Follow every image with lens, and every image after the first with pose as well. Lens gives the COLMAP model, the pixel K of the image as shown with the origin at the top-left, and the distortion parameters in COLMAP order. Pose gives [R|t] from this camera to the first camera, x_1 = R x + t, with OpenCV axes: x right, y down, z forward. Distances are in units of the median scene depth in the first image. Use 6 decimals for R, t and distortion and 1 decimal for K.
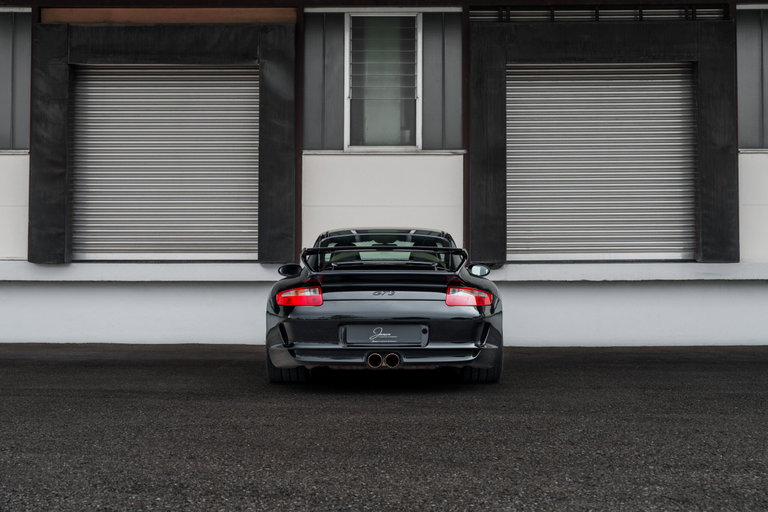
lens RADIAL K [[1026.1, 0, 382.7], [0, 1026.1, 248.8], [0, 0, 1]] dist [0.008226, -0.017208]
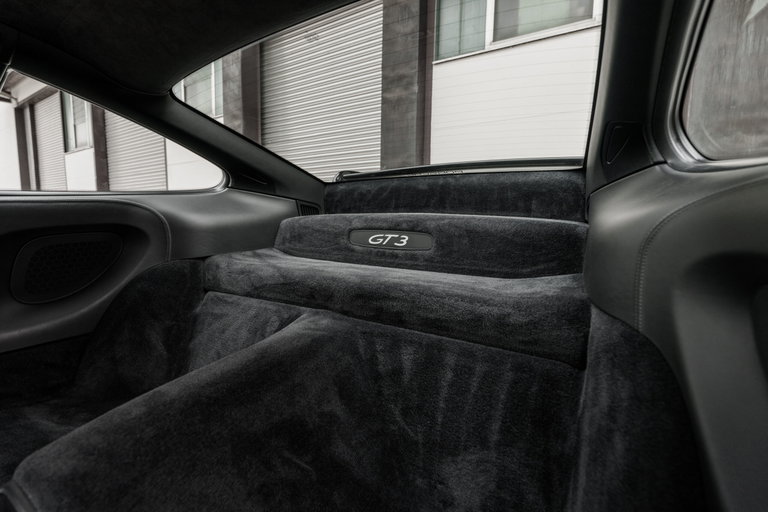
lens RADIAL K [[343.8, 0, 384.0], [0, 343.8, 256.0], [0, 0, 1]] dist [-0.023158, -0.000059]
pose [[0.854421, 0.069448, -0.514920, 0.040121], [0.004126, 0.990089, 0.140380, 0.021505], [0.519565, -0.122068, 0.845666, 0.731889]]
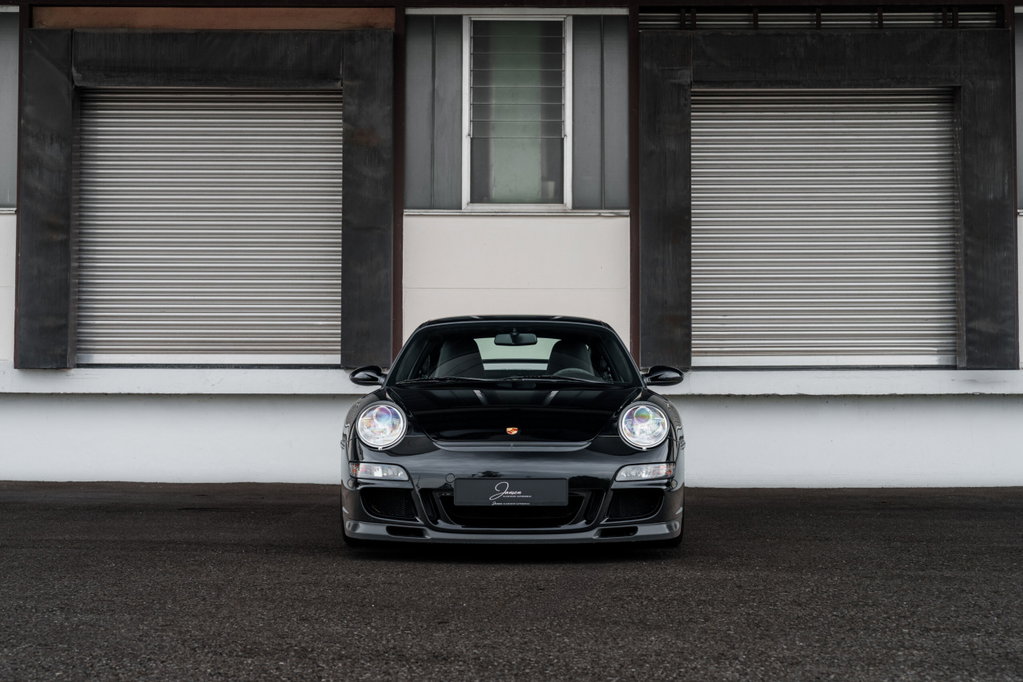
lens RADIAL K [[1497.3, 0, 511.5], [0, 1497.3, 341.0], [0, 0, 1]] dist [0.010828, -0.015738]
pose [[0.999965, 0.002599, 0.007981, -0.011604], [-0.002551, 0.999978, -0.006091, 0.000797], [-0.007997, 0.006070, 0.999950, -0.032969]]
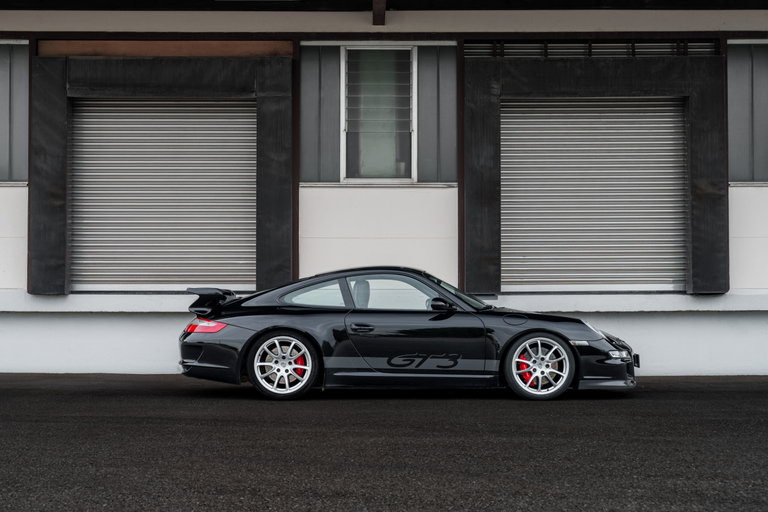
lens RADIAL K [[1087.0, 0, 375.7], [0, 1087.0, 282.0], [0, 0, 1]] dist [0.005005, 0.016915]
pose [[0.999929, 0.000232, 0.011949, -0.015680], [-0.000331, 0.999965, 0.008303, -0.007069], [-0.011947, -0.008306, 0.999894, -0.072829]]
